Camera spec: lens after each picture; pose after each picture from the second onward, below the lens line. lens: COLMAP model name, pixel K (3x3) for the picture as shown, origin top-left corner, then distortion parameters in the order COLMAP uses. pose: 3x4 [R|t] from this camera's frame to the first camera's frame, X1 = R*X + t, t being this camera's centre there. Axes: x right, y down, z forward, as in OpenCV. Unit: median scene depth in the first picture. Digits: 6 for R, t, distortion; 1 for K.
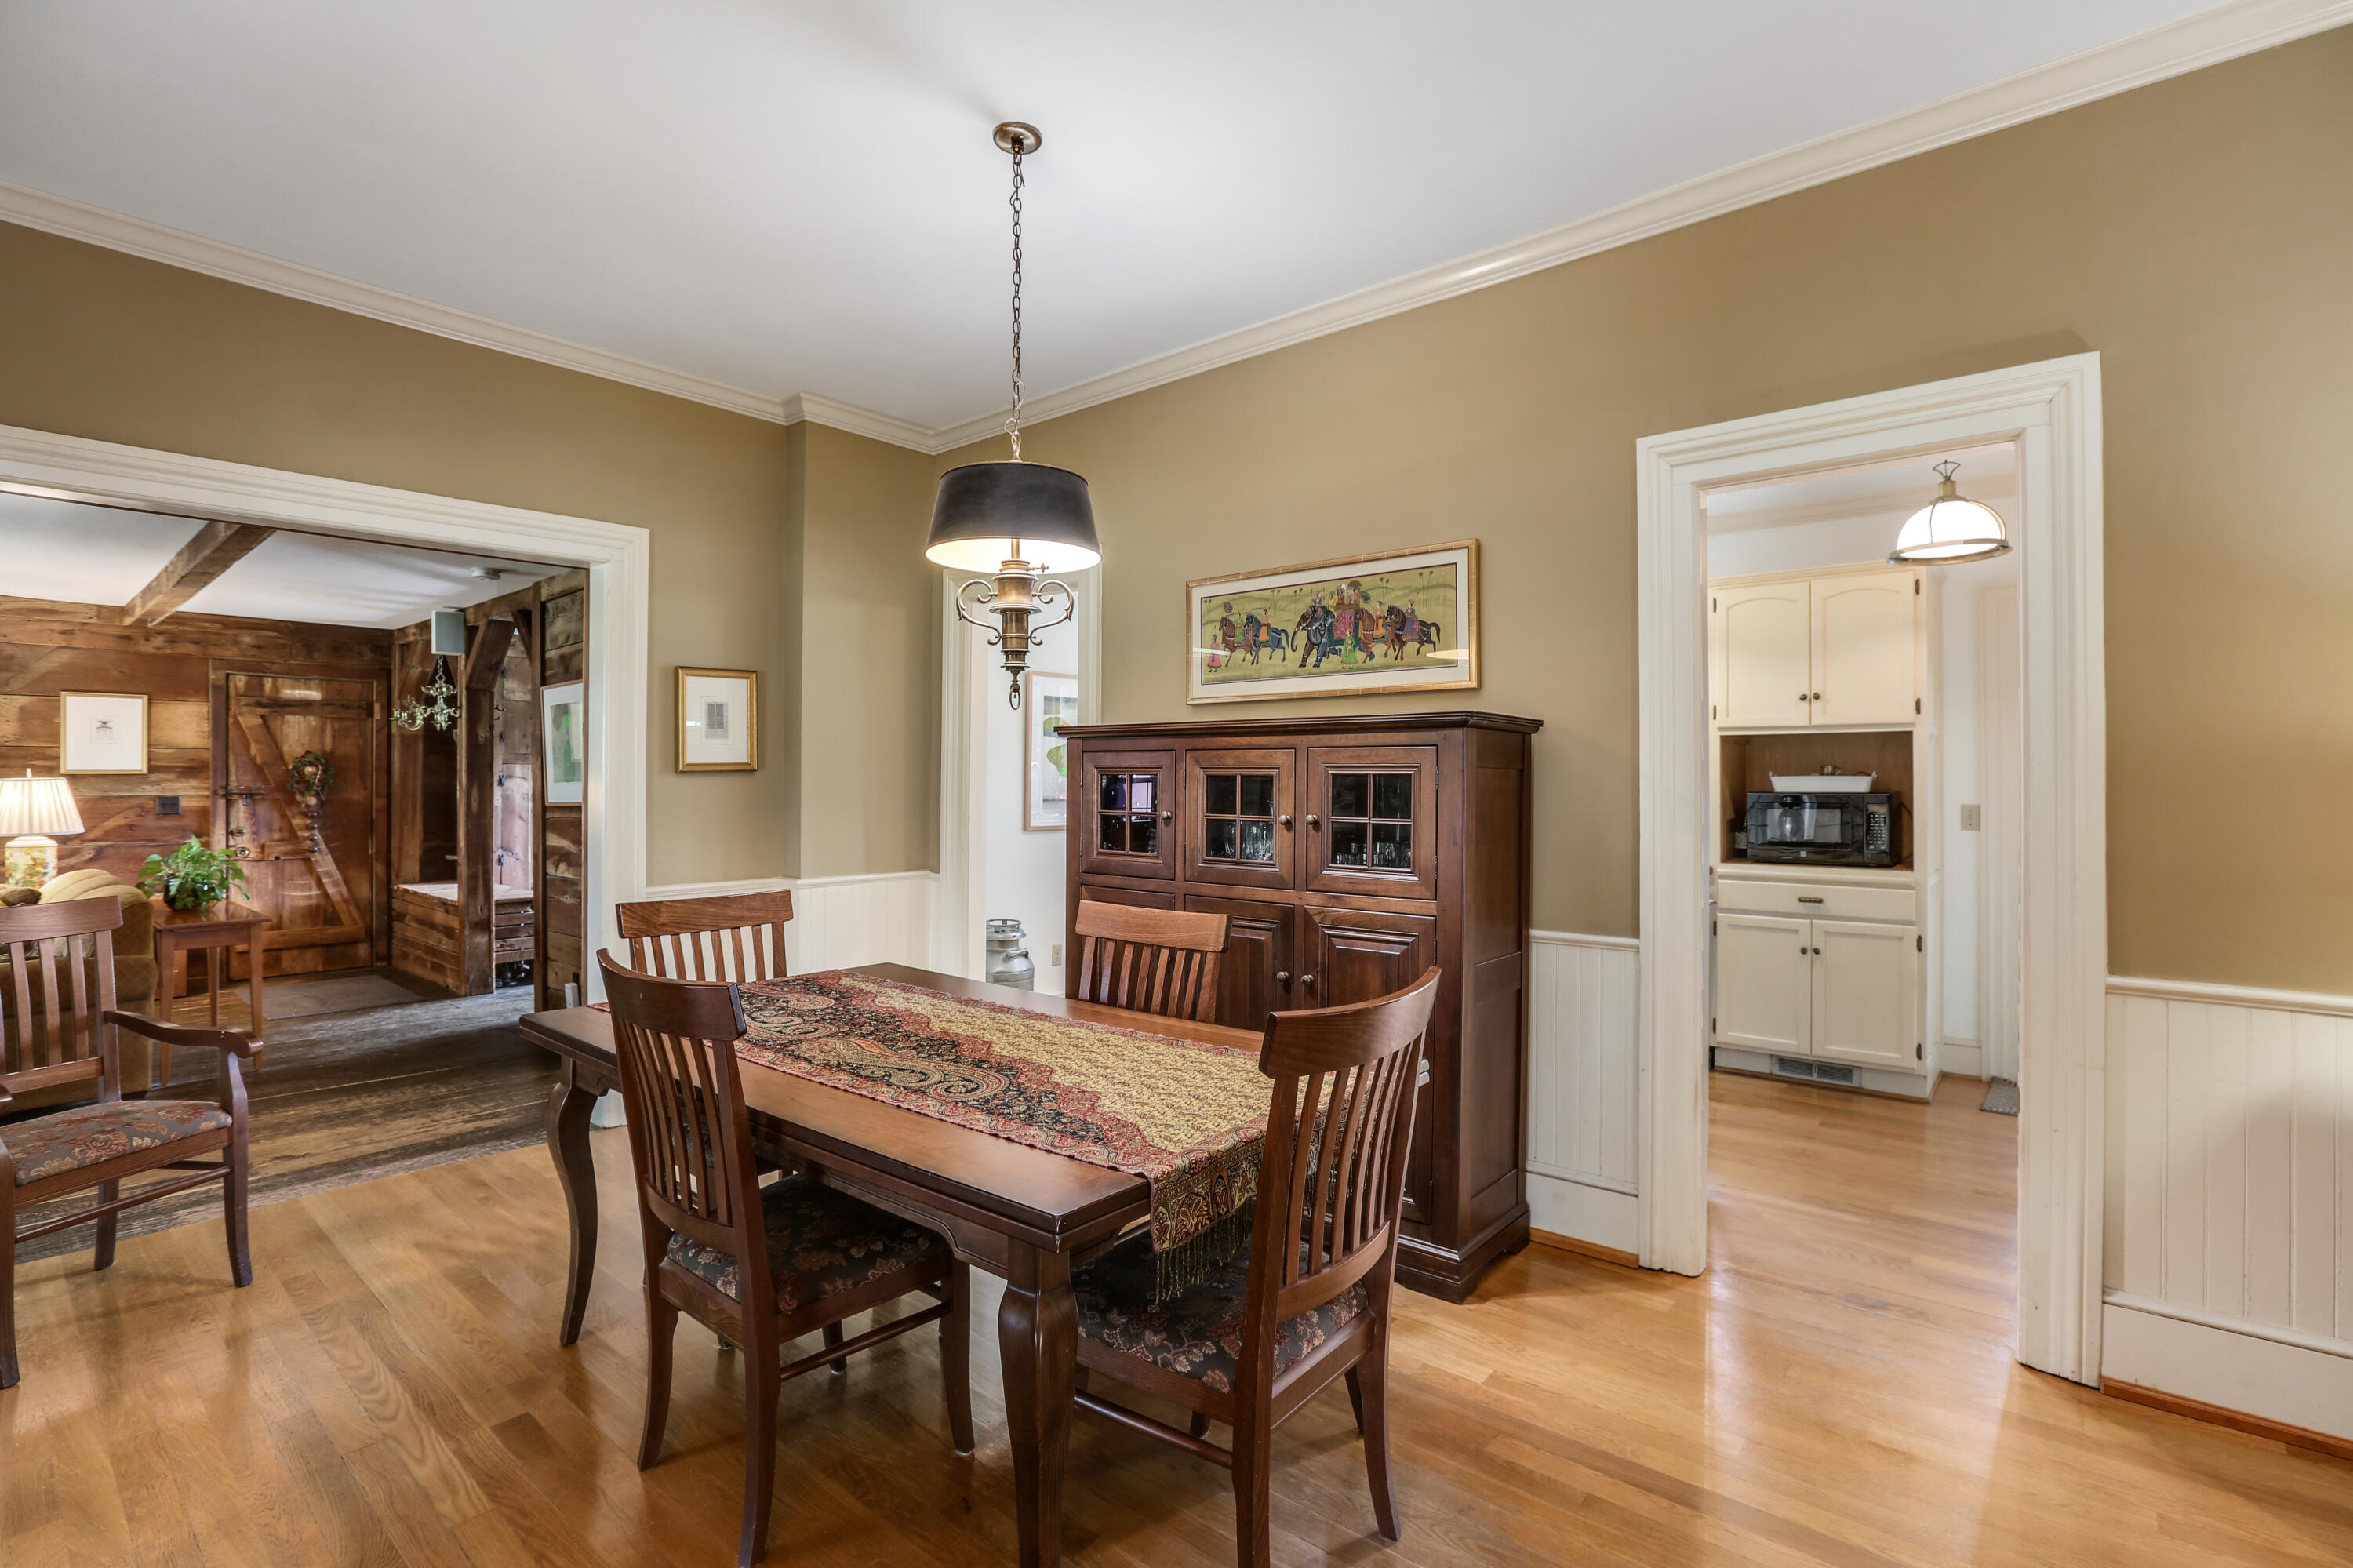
lens RADIAL K [[1105.9, 0, 1193.5], [0, 1105.9, 773.8], [0, 0, 1]] dist [-0.036173, 0.002697]
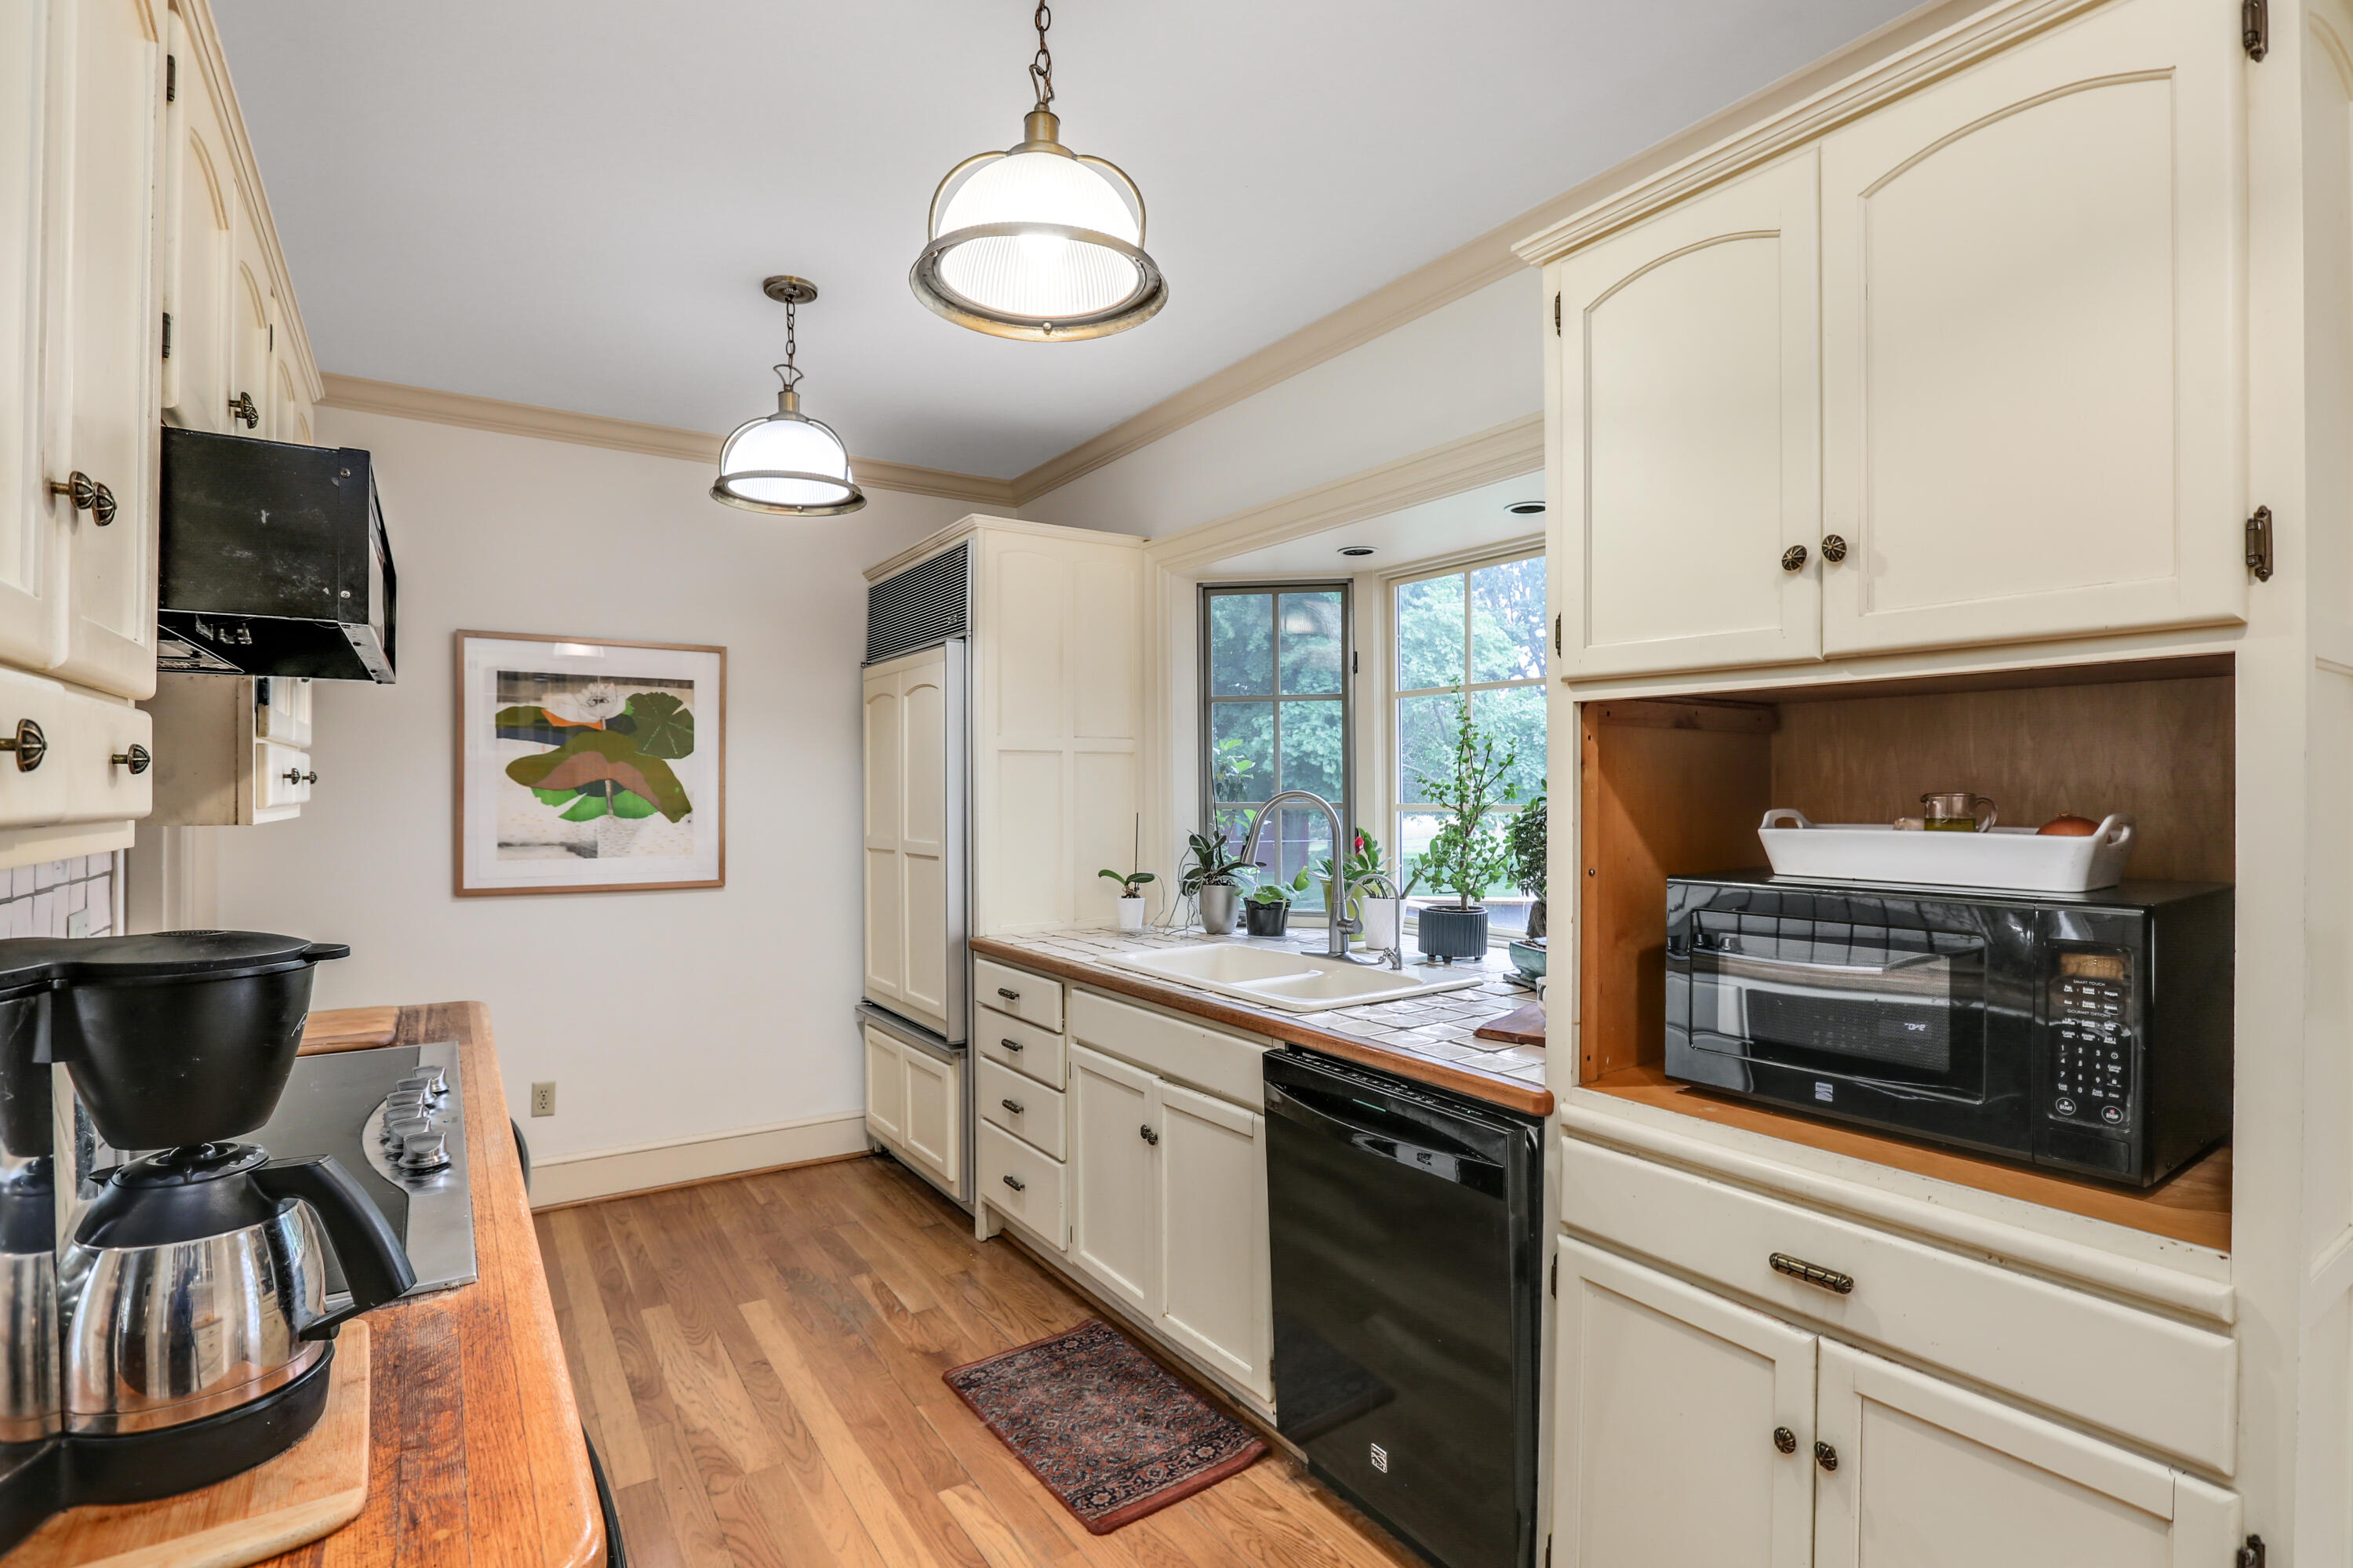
lens RADIAL K [[1105.9, 0, 1157.7], [0, 1105.9, 787.6], [0, 0, 1]] dist [-0.036173, 0.002697]
pose [[0.954558, 0.000087, -0.298026, 0.482531], [0.000784, 0.999996, 0.002804, -0.010829], [0.298024, -0.002911, 0.954554, 0.676531]]
